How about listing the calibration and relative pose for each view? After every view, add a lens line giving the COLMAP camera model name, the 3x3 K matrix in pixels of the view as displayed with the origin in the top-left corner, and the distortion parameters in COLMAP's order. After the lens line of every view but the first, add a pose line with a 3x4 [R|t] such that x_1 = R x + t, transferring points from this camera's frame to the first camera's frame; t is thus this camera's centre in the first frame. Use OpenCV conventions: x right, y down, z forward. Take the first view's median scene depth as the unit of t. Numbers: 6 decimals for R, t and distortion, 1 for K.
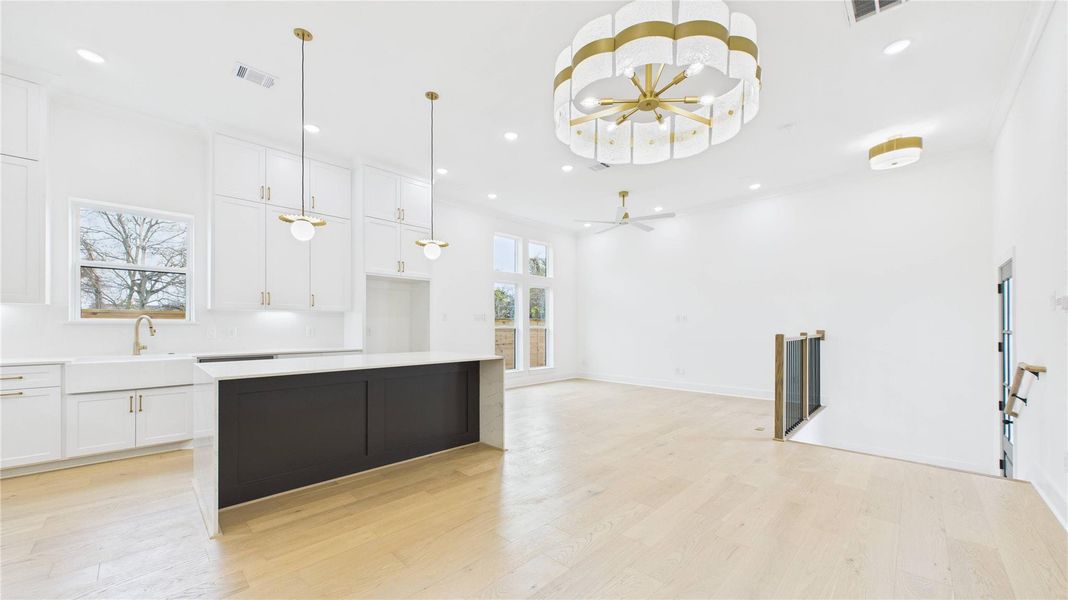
lens RADIAL K [[390.7, 0, 533.6], [0, 390.7, 327.1], [0, 0, 1]] dist [0.000129, -0.000056]
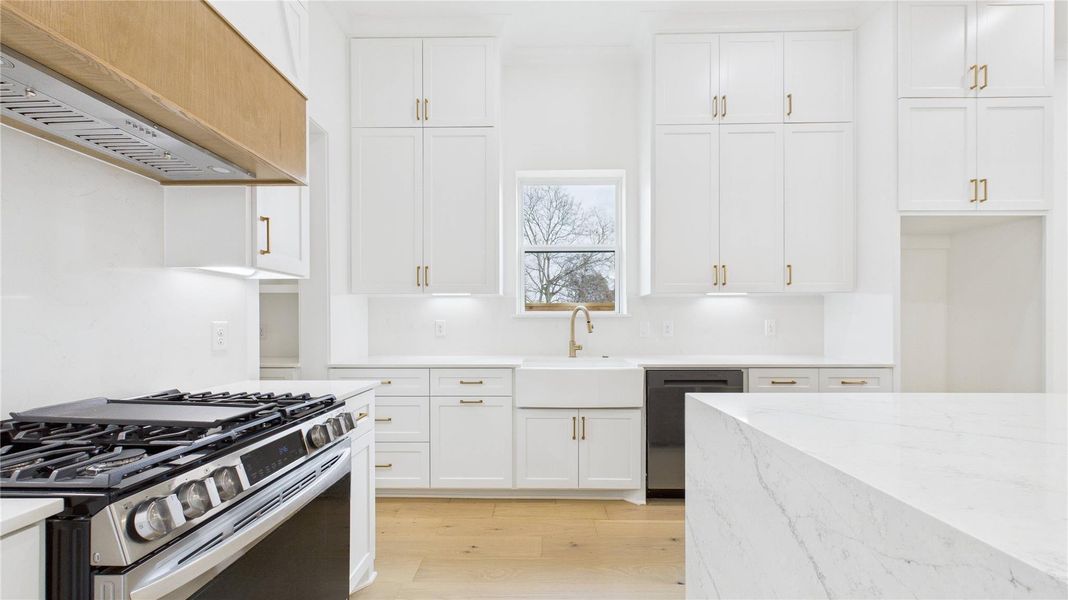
lens RADIAL K [[390.7, 0, 533.6], [0, 390.7, 327.1], [0, 0, 1]] dist [0.000129, -0.000056]
pose [[0.690690, 0.008598, -0.723100, -0.503262], [0.001251, 0.999914, 0.013085, 0.000844], [0.723150, -0.009942, 0.690620, 0.402286]]
